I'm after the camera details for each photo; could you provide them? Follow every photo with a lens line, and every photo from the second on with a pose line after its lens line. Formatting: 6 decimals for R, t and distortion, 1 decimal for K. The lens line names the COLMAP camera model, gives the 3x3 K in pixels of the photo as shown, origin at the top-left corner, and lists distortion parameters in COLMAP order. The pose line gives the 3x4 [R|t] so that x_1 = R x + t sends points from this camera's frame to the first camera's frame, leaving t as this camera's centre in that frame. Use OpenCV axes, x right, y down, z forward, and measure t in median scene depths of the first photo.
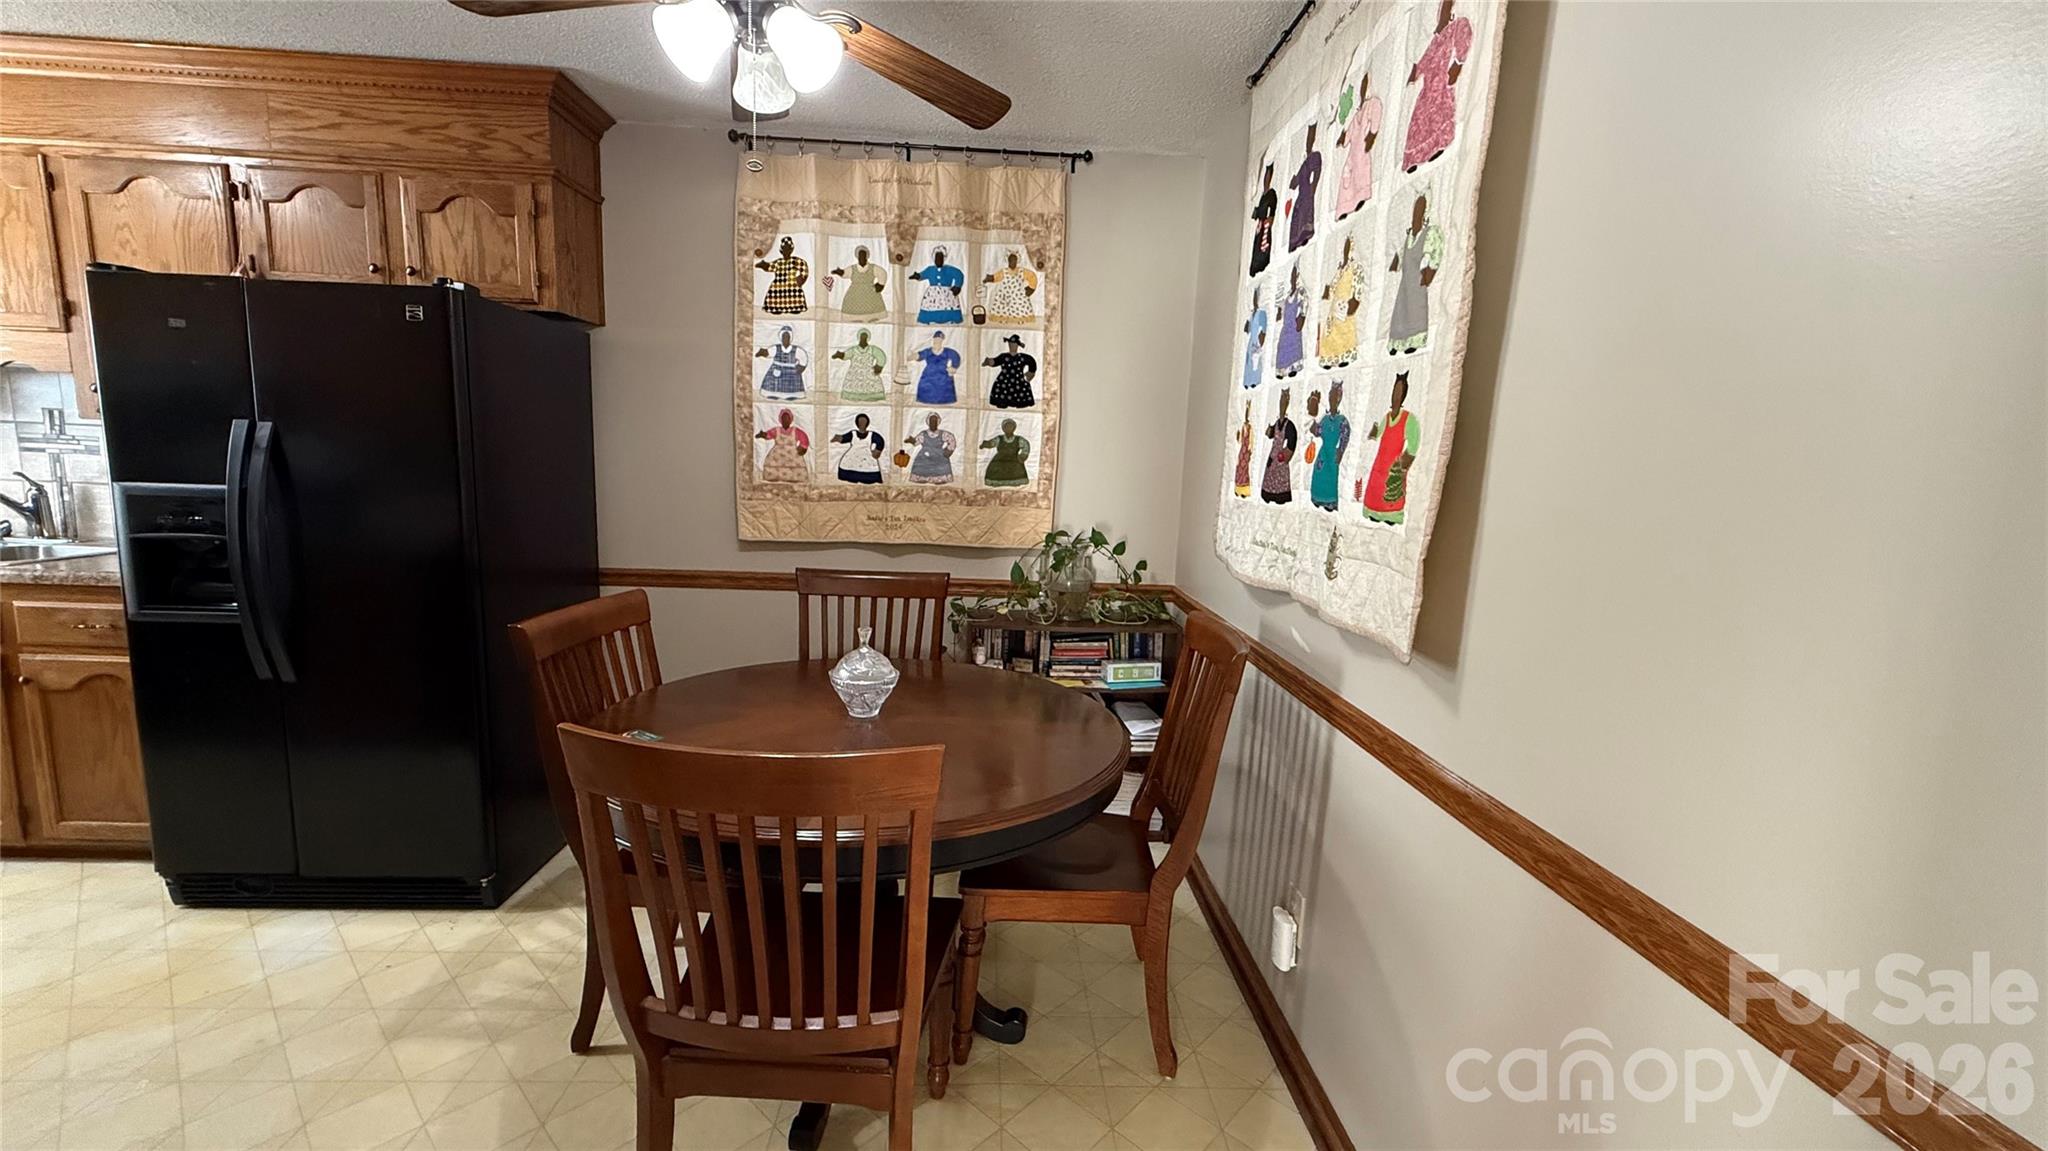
lens RADIAL K [[812.9, 0, 1017.5], [0, 812.9, 582.3], [0, 0, 1]] dist [0.000321, 0.000422]
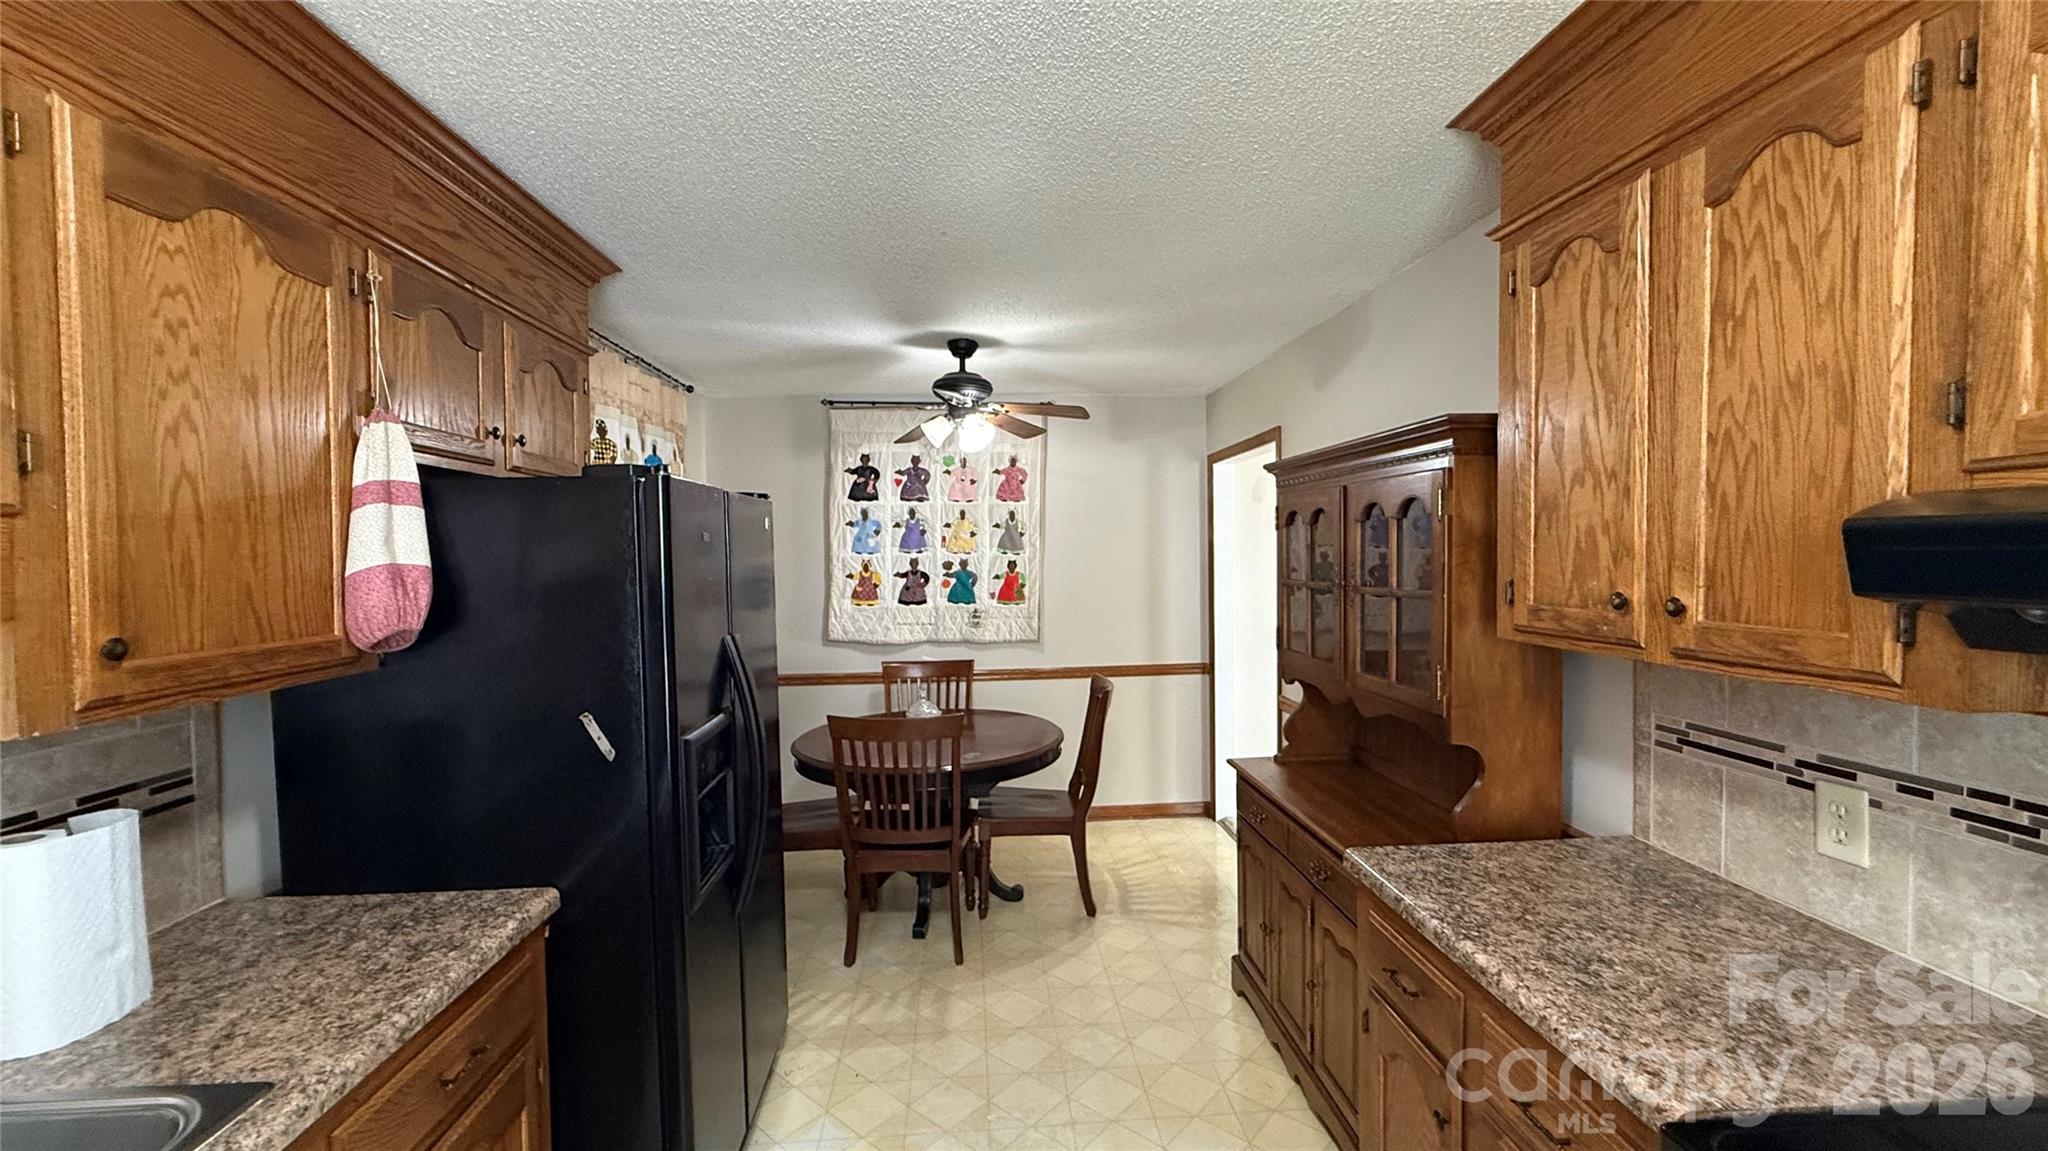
lens RADIAL K [[812.9, 0, 1021.2], [0, 812.9, 575.9], [0, 0, 1]] dist [0.000321, 0.000422]
pose [[-0.029652, -0.069562, 0.997137, -1.388145], [0.154775, 0.985224, 0.073333, -0.209563], [-0.987505, 0.156506, -0.018447, 0.493626]]
